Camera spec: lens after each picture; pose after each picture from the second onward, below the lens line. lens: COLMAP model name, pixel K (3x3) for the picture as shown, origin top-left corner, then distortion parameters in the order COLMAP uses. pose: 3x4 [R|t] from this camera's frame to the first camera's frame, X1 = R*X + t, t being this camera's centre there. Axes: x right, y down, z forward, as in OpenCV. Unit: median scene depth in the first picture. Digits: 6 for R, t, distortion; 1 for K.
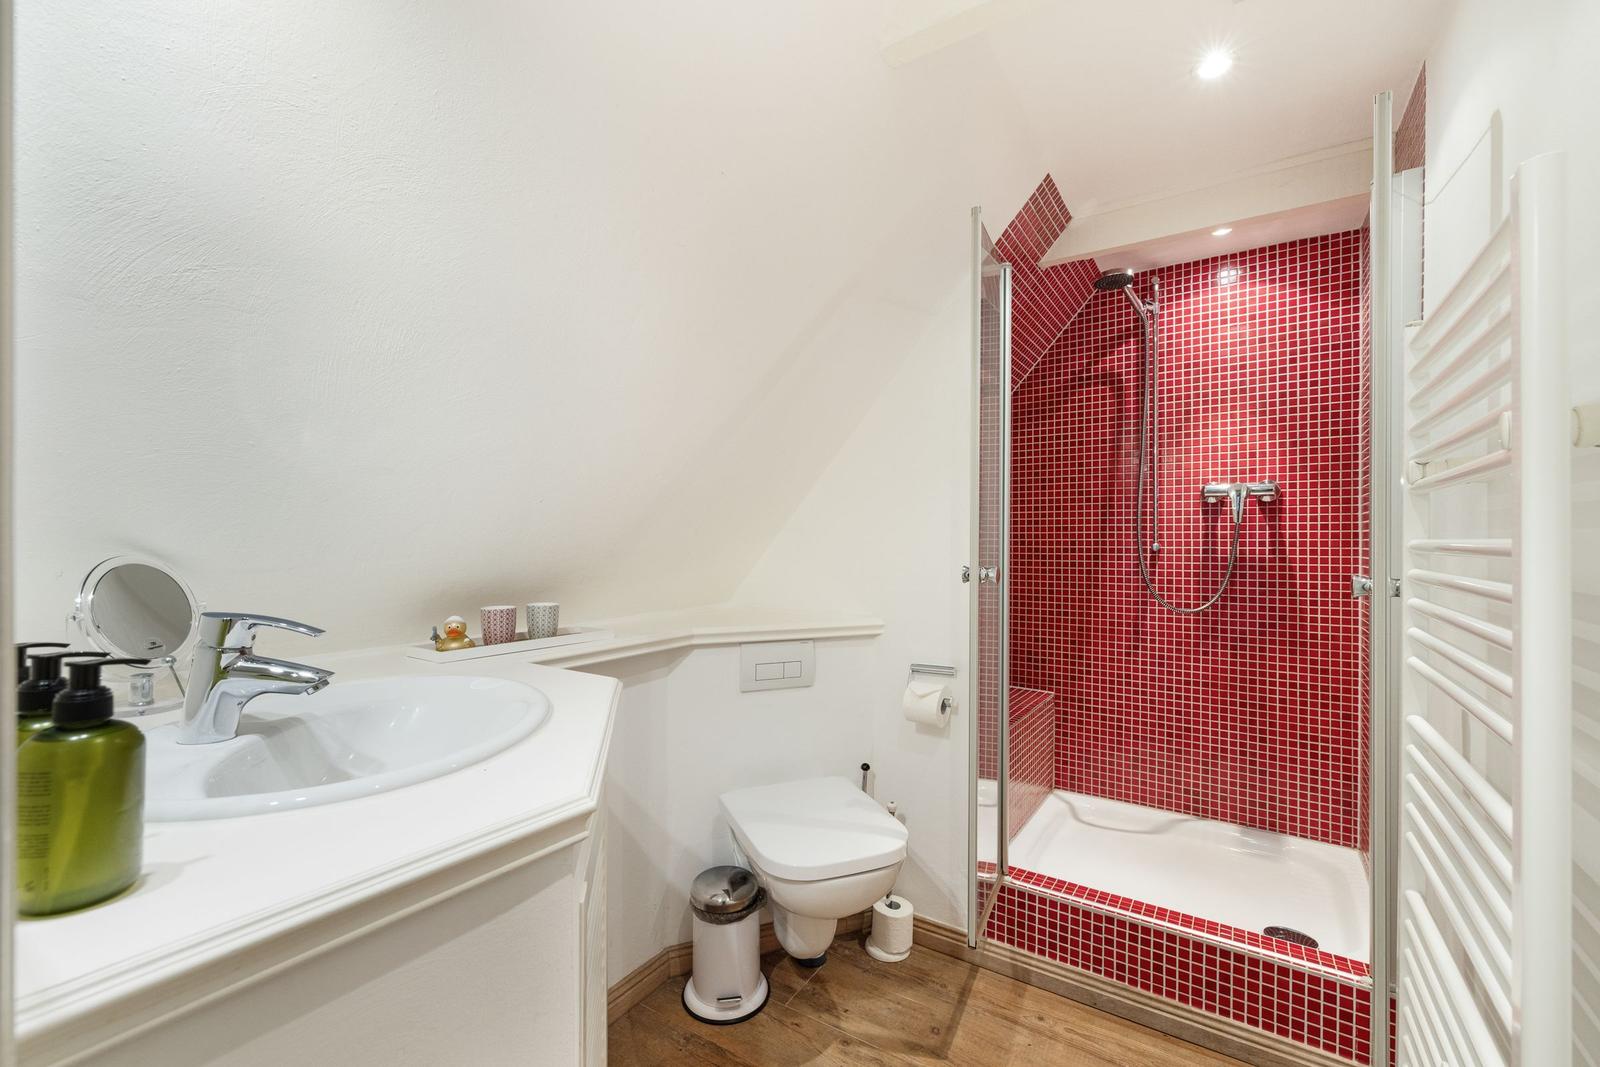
lens RADIAL K [[677.3, 0, 797.3], [0, 677.3, 533.3], [0, 0, 1]] dist [0.000011, 0.000005]
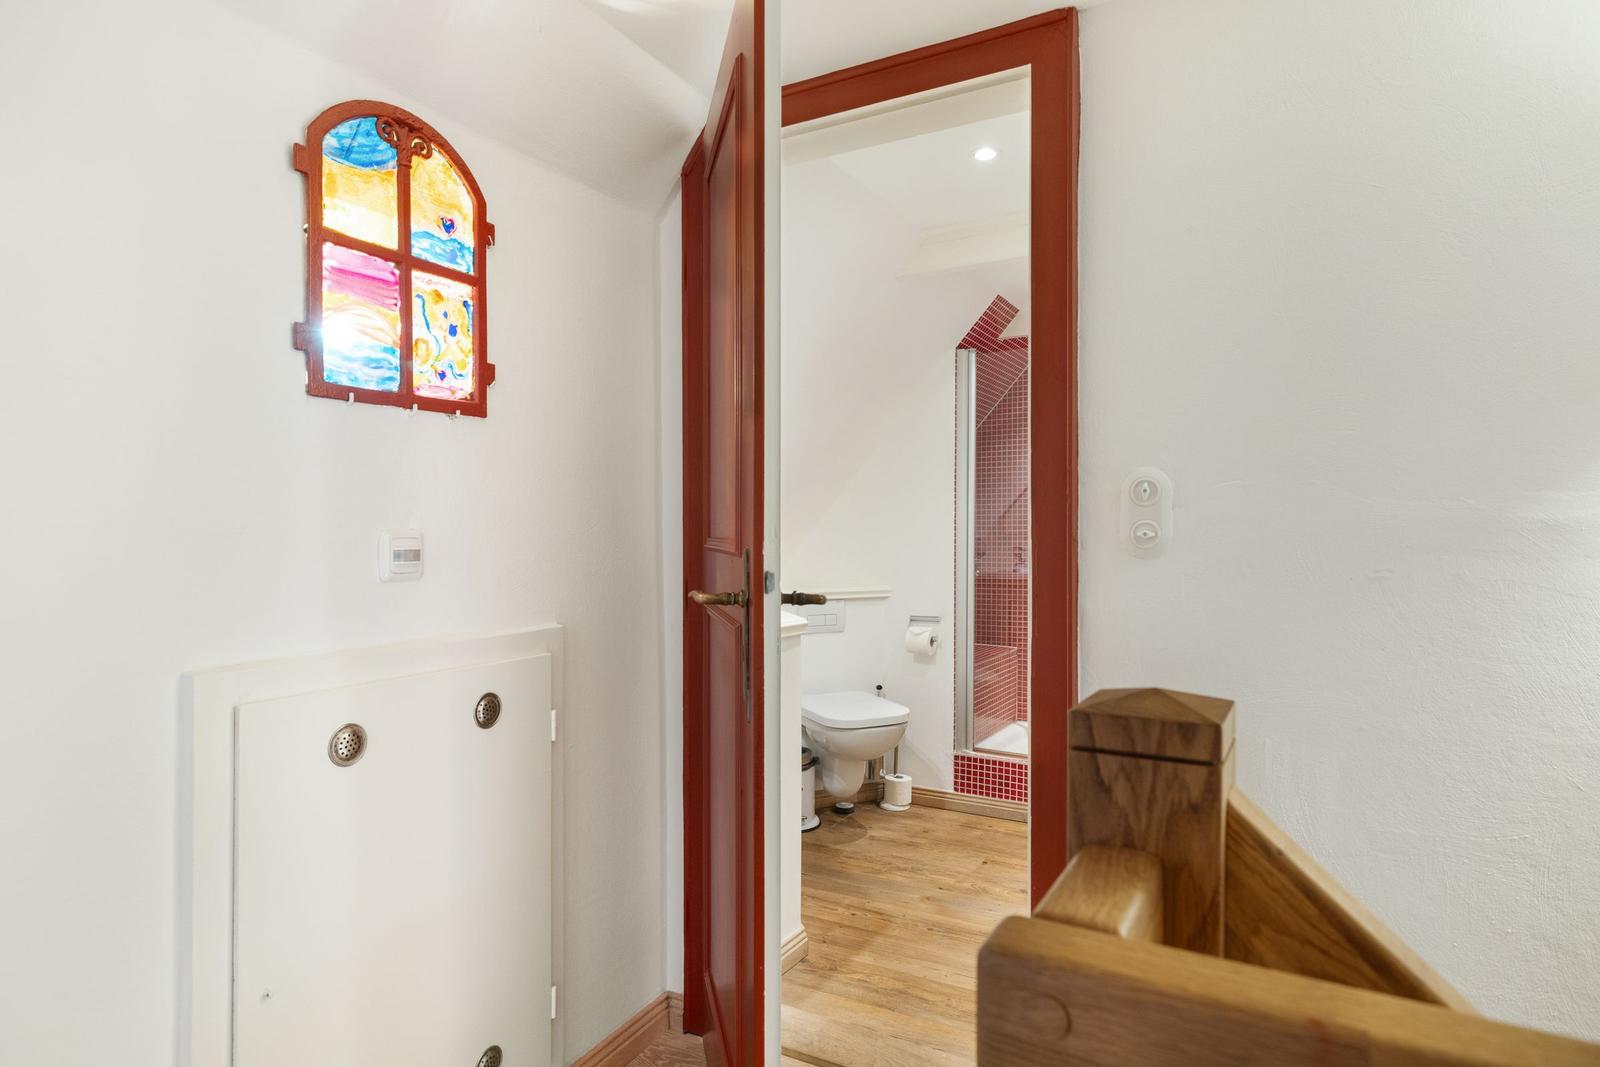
lens RADIAL K [[864.1, 0, 802.9], [0, 864.1, 532.7], [0, 0, 1]] dist [0.000177, 0.000005]
pose [[0.998550, -0.003868, 0.053692, -0.168088], [0.003115, 0.999896, 0.014095, -0.016025], [-0.053741, -0.013907, 0.998458, -0.876191]]
